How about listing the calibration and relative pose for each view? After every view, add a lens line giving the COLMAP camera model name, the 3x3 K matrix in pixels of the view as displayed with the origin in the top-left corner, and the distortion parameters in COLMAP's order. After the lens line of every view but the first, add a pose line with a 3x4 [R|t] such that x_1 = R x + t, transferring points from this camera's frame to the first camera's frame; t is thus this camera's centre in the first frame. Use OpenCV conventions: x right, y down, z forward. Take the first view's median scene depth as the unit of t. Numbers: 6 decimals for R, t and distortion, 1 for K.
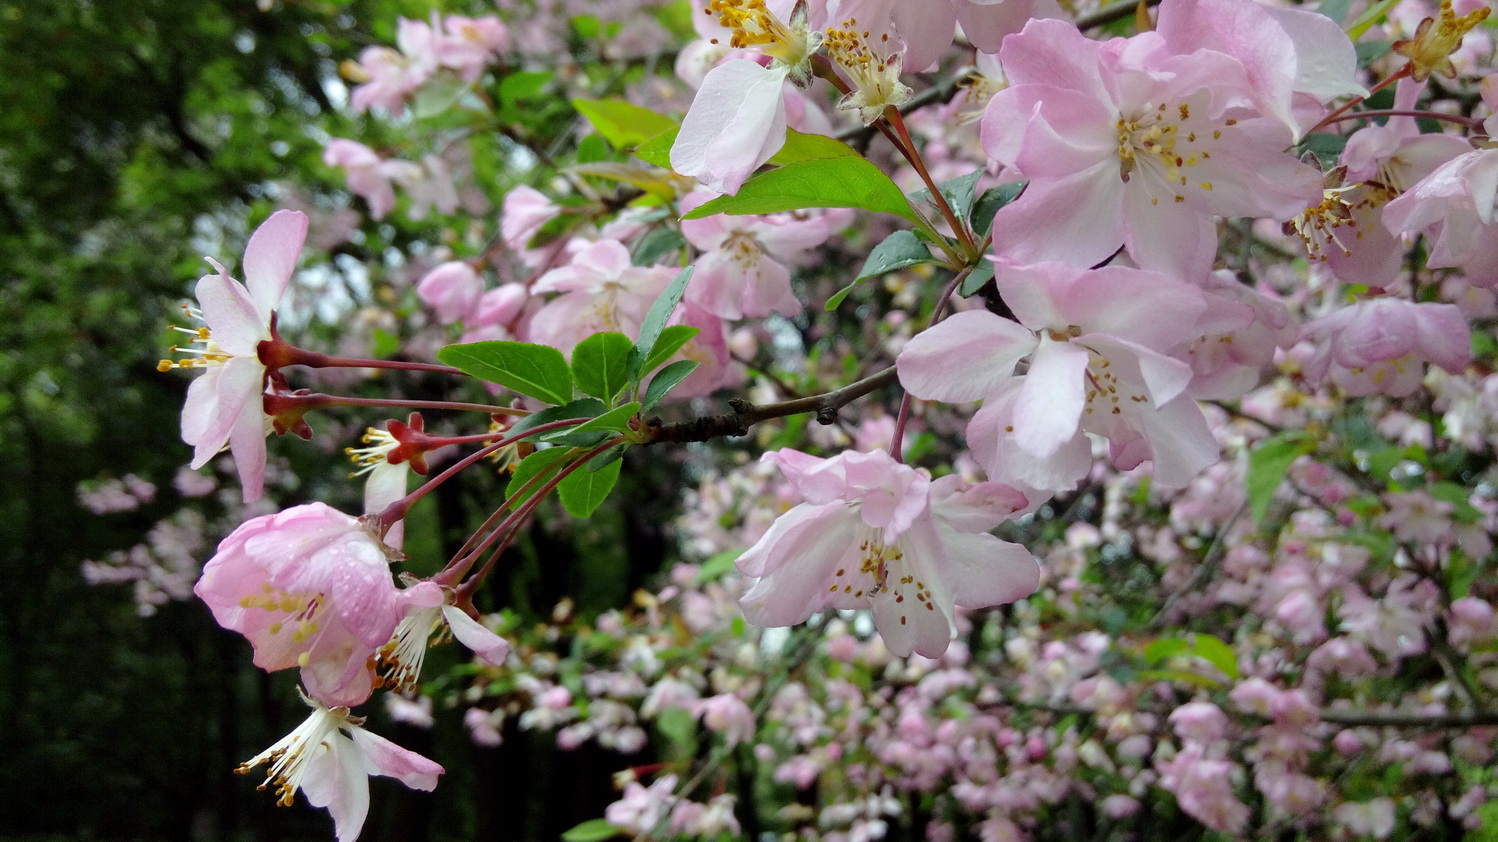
lens RADIAL K [[1262.7, 0, 749.0], [0, 1262.7, 421.0], [0, 0, 1]] dist [0.104769, -0.270161]
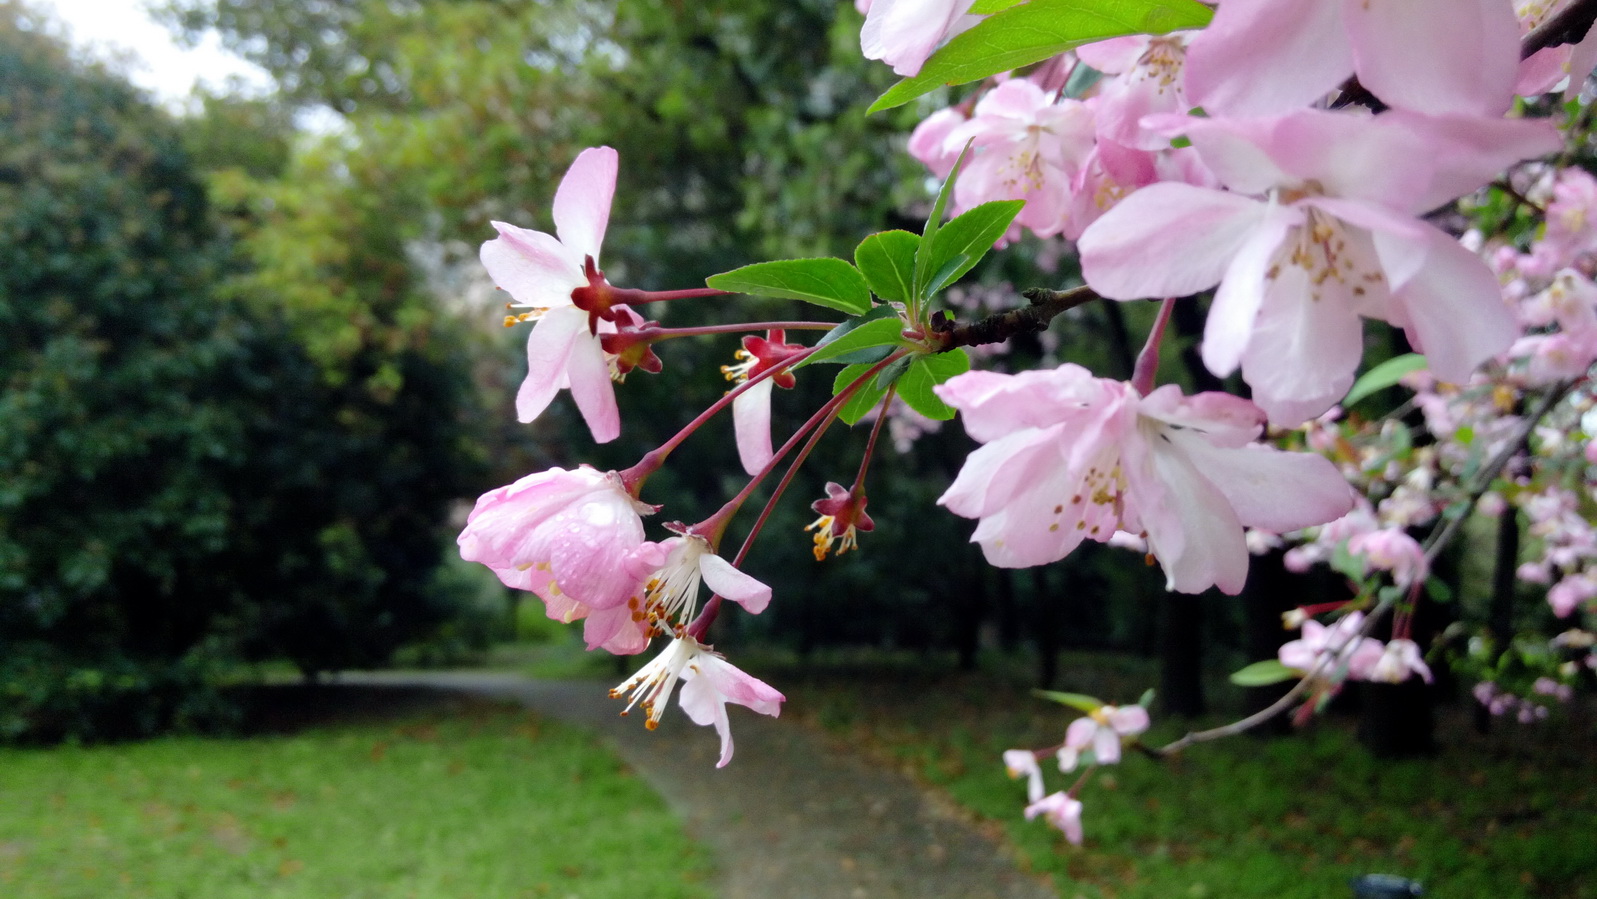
lens RADIAL K [[1346.1, 0, 798.5], [0, 1346.1, 449.5], [0, 0, 1]] dist [0.104769, -0.270161]
pose [[0.895243, -0.071955, -0.439730, 0.254384], [0.138487, 0.982932, 0.121104, -0.044330], [0.423510, -0.169315, 0.889928, 0.097668]]
